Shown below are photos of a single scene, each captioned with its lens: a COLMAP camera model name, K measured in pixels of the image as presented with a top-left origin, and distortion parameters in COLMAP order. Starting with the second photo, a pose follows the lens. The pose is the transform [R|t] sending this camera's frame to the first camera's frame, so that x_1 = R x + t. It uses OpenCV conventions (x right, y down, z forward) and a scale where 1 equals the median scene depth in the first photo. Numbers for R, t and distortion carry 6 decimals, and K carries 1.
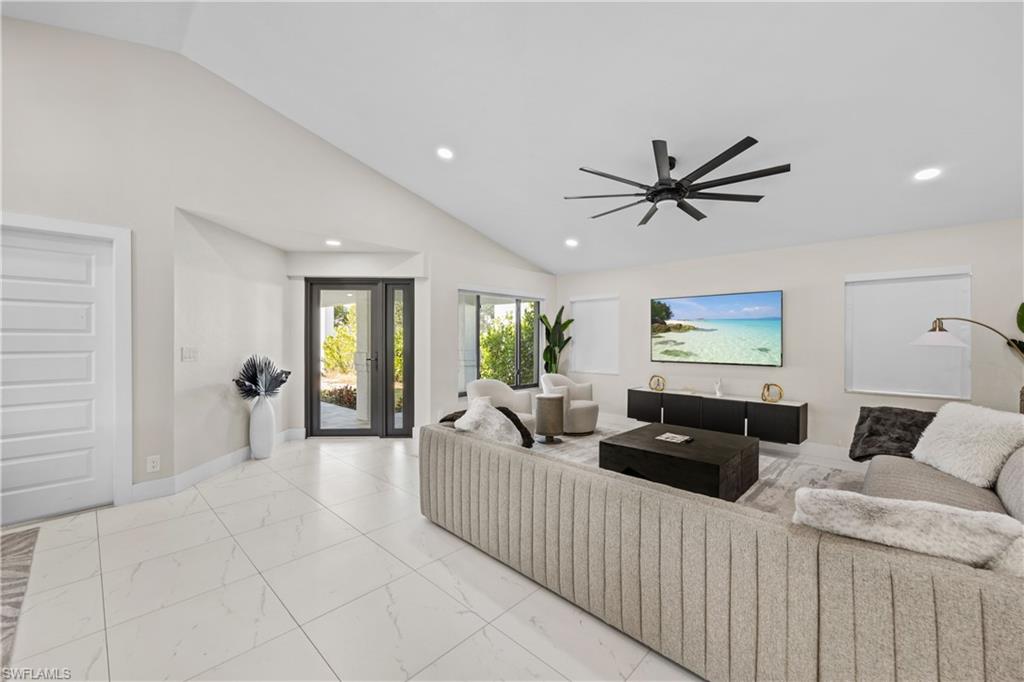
lens RADIAL K [[412.0, 0, 515.3], [0, 412.0, 341.4], [0, 0, 1]] dist [-0.000515, -0.001114]
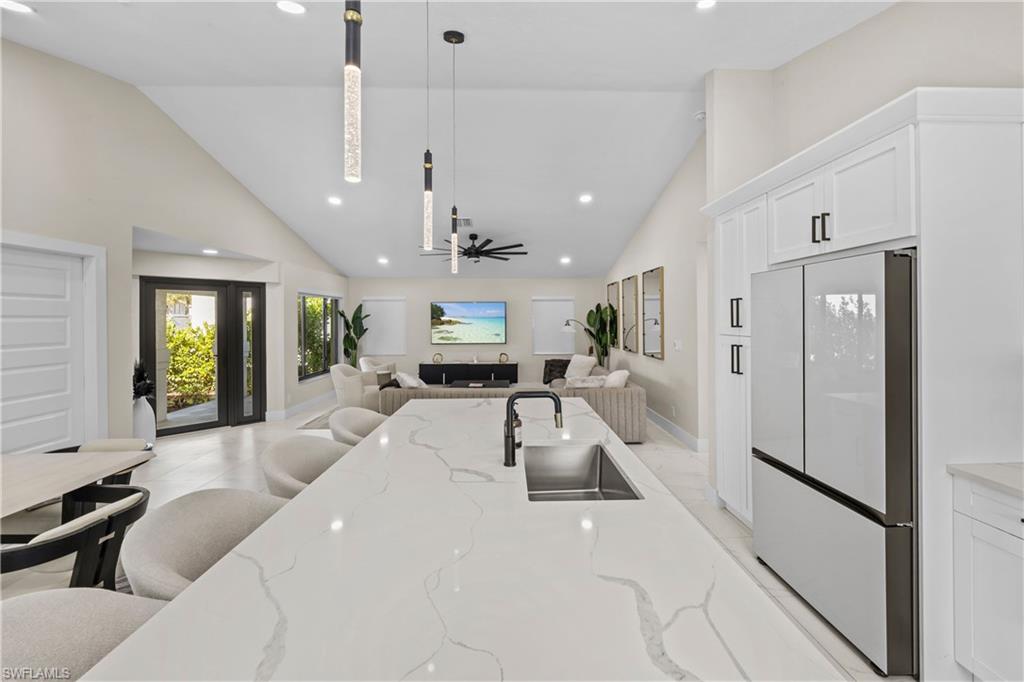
lens RADIAL K [[412.0, 0, 528.1], [0, 412.0, 326.0], [0, 0, 1]] dist [-0.000515, -0.001114]
pose [[0.697475, -0.019015, 0.716357, -0.575173], [0.011618, 0.999817, 0.015228, -0.042357], [-0.716515, -0.002298, 0.697568, -0.340328]]
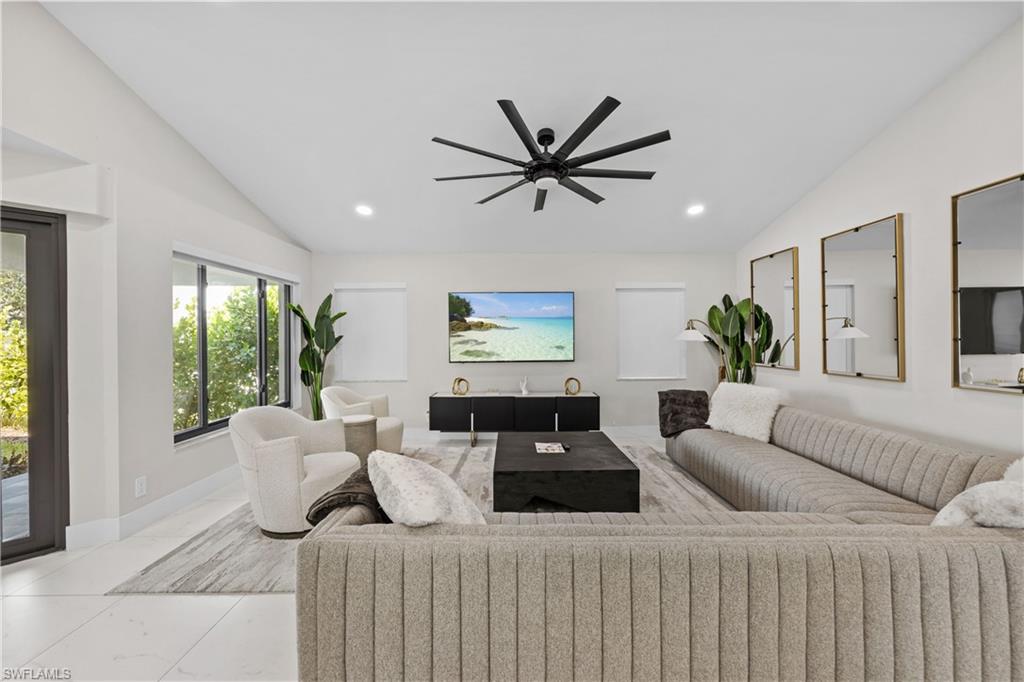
lens RADIAL K [[412.0, 0, 522.7], [0, 412.0, 340.7], [0, 0, 1]] dist [-0.000515, -0.001114]
pose [[0.715128, -0.013309, 0.698867, -0.206125], [0.014498, 0.999886, 0.004205, -0.001702], [-0.698843, 0.007125, 0.715239, 0.296812]]
